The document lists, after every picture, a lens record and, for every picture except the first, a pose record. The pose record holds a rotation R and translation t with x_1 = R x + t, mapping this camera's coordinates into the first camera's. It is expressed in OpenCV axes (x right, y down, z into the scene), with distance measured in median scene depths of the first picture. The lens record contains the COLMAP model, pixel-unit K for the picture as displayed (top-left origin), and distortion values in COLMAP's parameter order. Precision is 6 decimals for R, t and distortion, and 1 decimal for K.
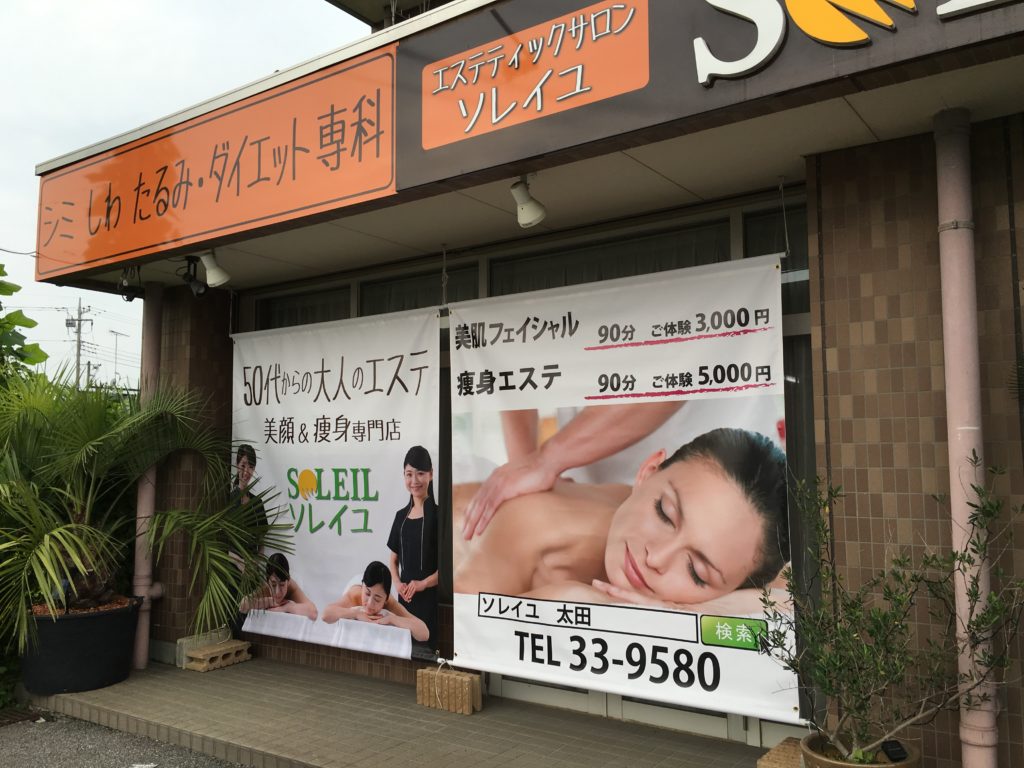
lens RADIAL K [[852.6, 0, 512.0], [0, 852.6, 384.0], [0, 0, 1]] dist [0.029214, -0.007833]
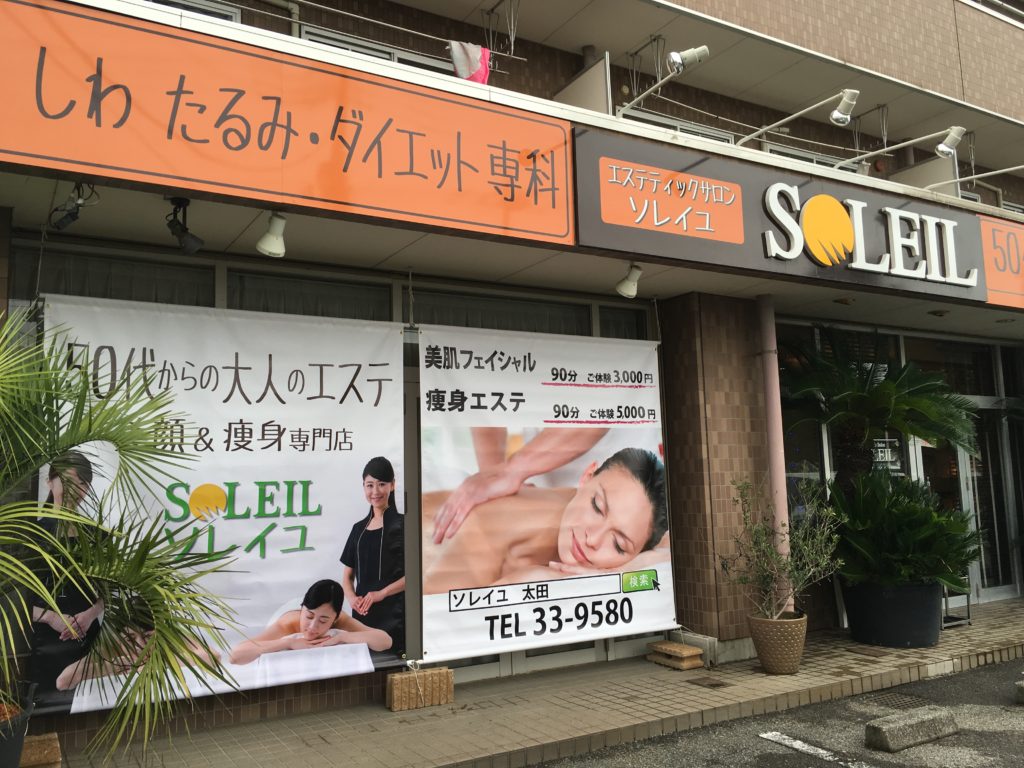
lens RADIAL K [[852.6, 0, 512.0], [0, 852.6, 384.0], [0, 0, 1]] dist [0.029214, -0.007833]
pose [[0.418555, 0.101363, 0.902517, -1.090622], [-0.061322, 0.994638, -0.083271, 0.069560], [-0.906119, -0.020491, 0.422526, 0.491012]]
